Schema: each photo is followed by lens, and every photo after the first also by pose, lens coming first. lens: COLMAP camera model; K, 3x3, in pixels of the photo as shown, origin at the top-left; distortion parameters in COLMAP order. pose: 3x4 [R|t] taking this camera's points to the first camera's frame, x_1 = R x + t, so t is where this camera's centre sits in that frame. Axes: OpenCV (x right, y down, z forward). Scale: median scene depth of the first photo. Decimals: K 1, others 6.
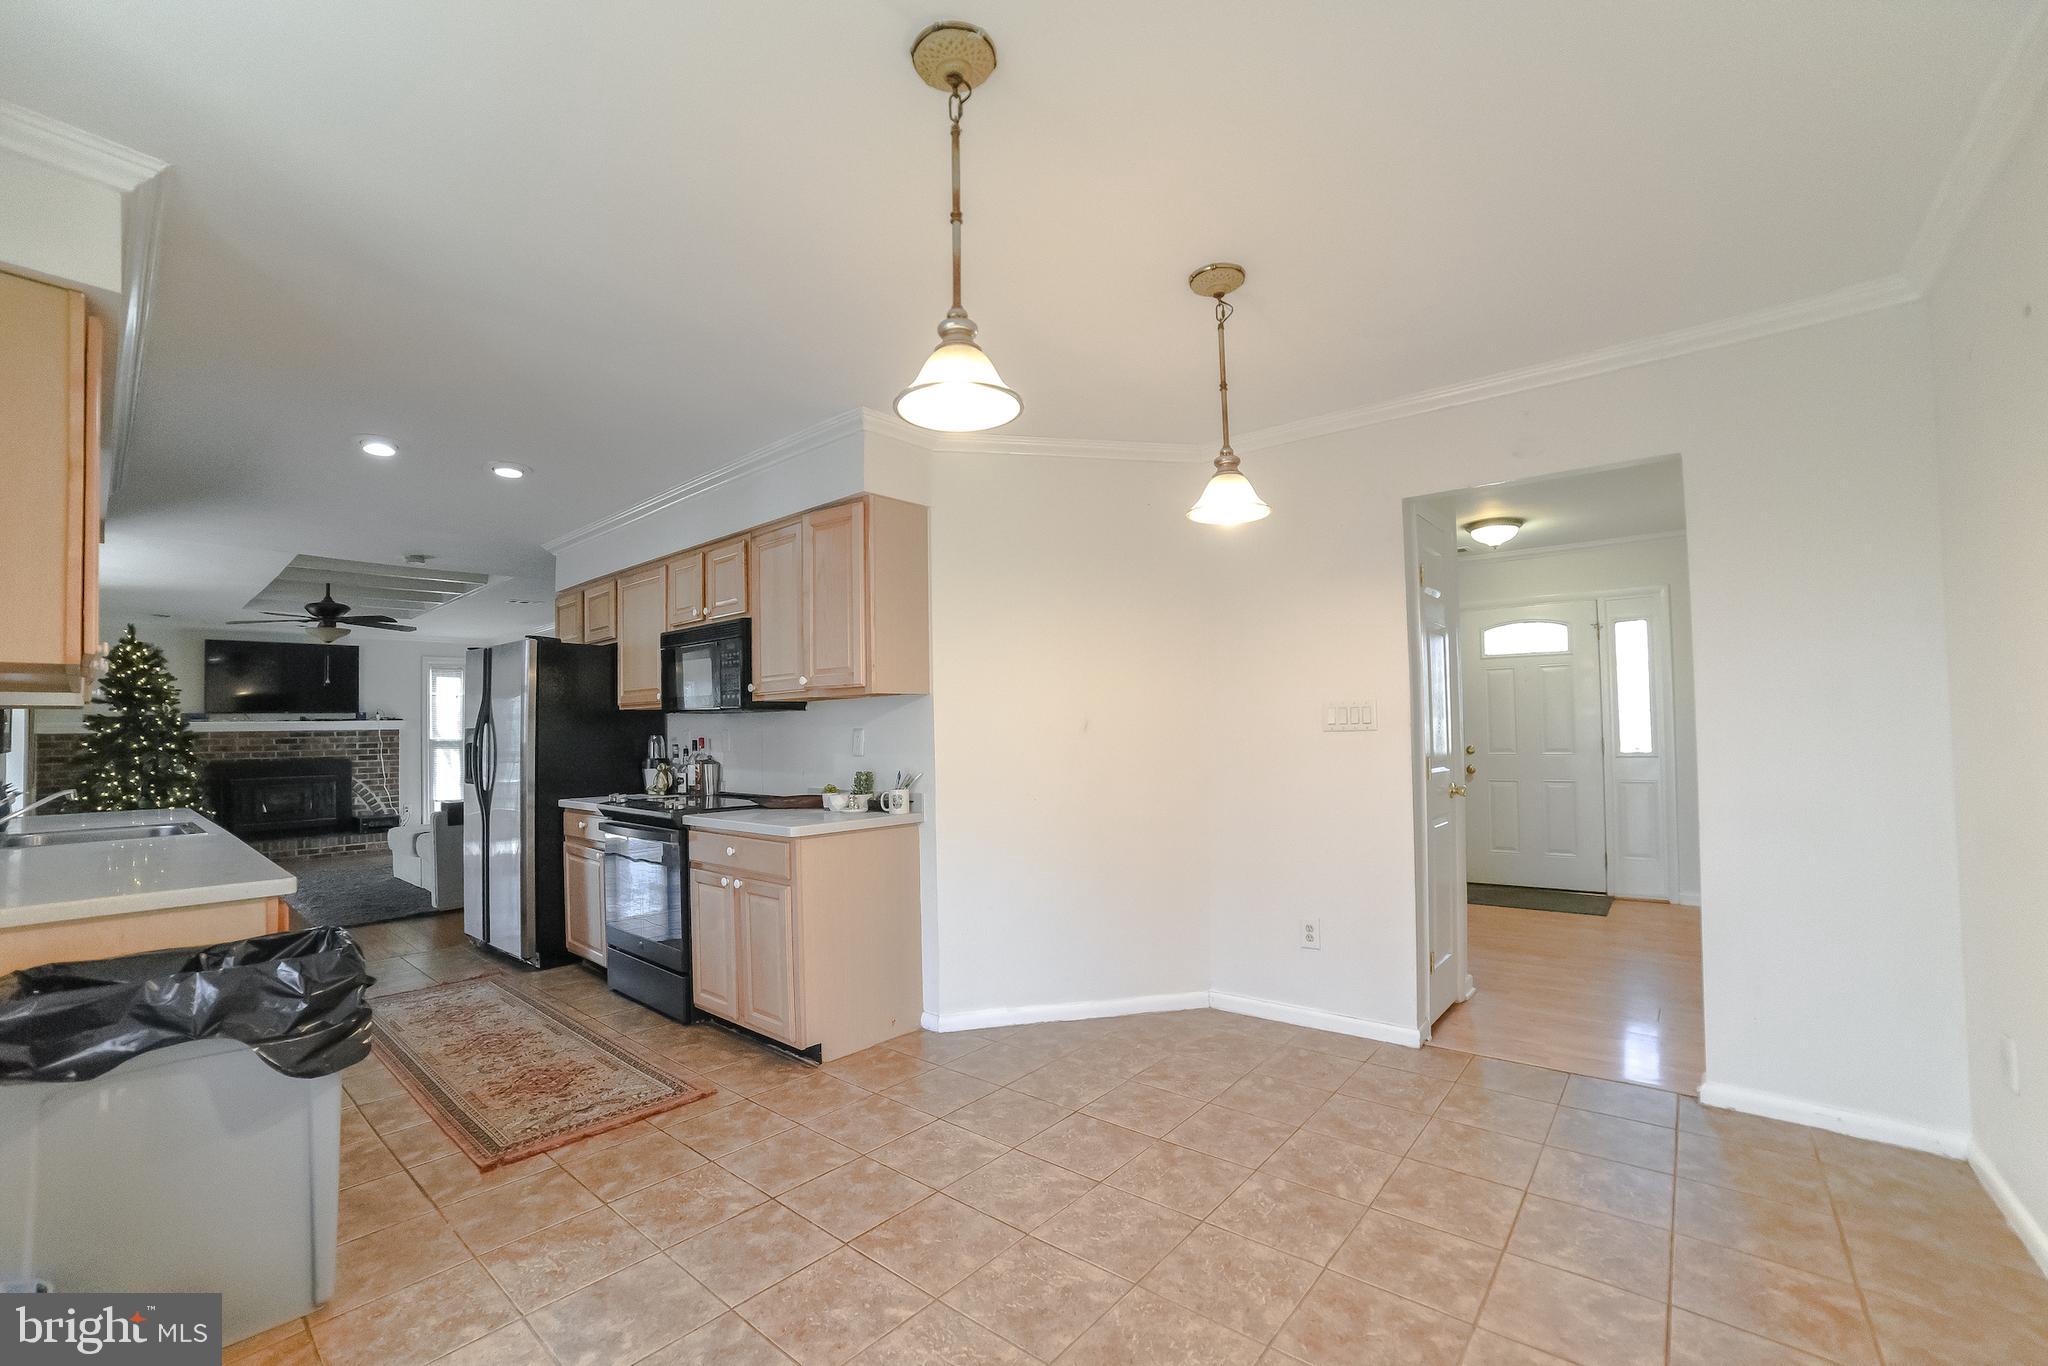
lens RADIAL K [[827.2, 0, 1019.0], [0, 827.2, 710.4], [0, 0, 1]] dist [-0.106117, 0.032329]
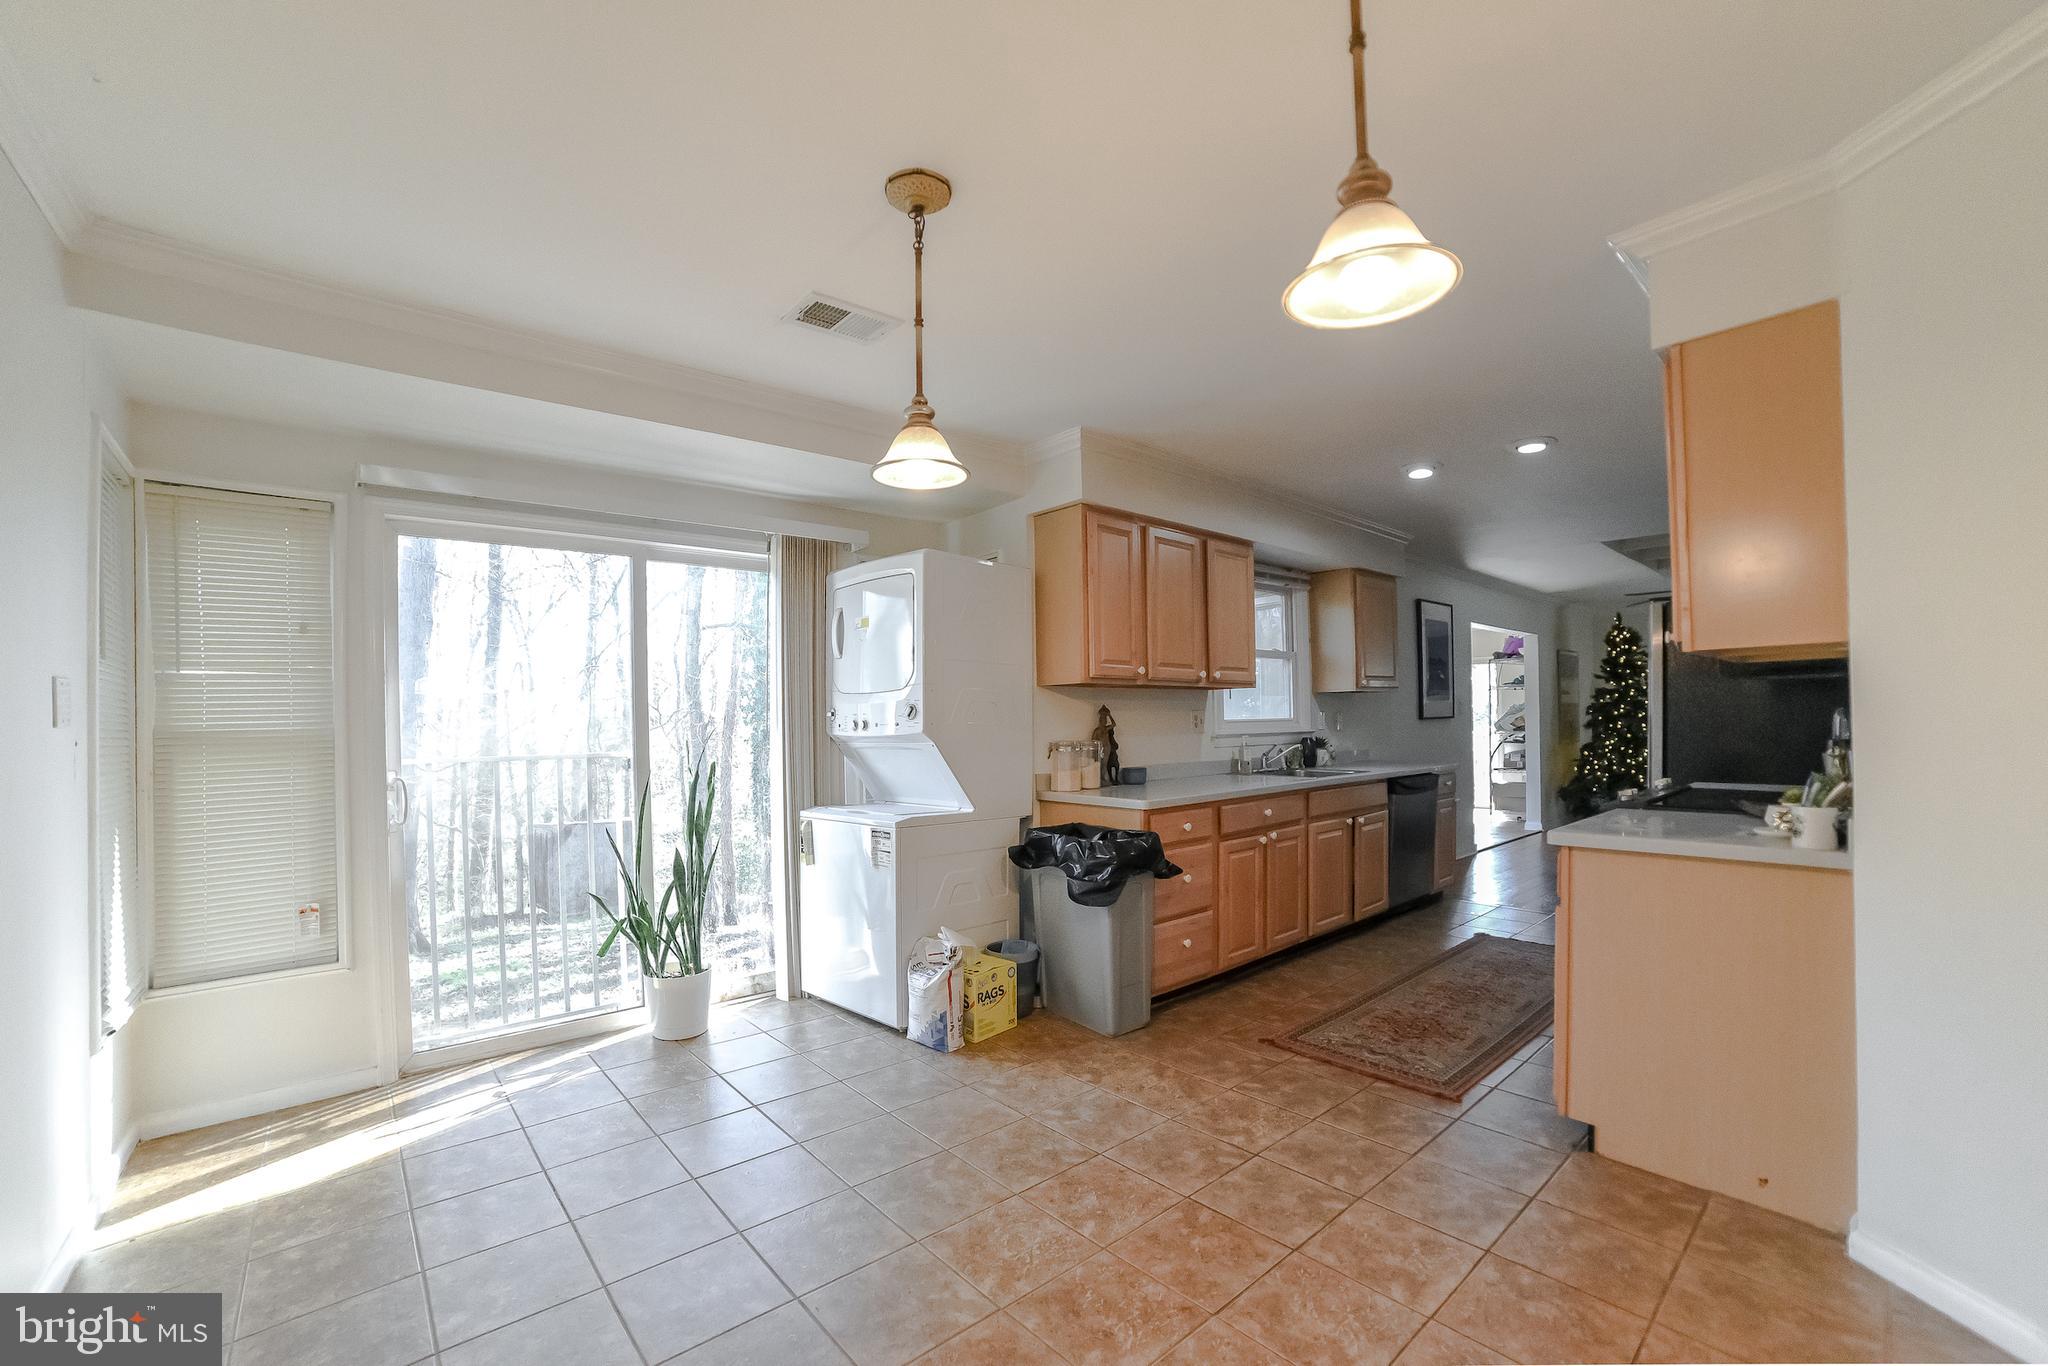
lens RADIAL K [[827.2, 0, 1019.0], [0, 827.2, 710.4], [0, 0, 1]] dist [-0.106117, 0.032329]
pose [[-0.143270, 0.009056, -0.989642, 0.698058], [0.039338, 0.999220, 0.003449, 0.003427], [0.988902, -0.038436, -0.143514, 0.762795]]
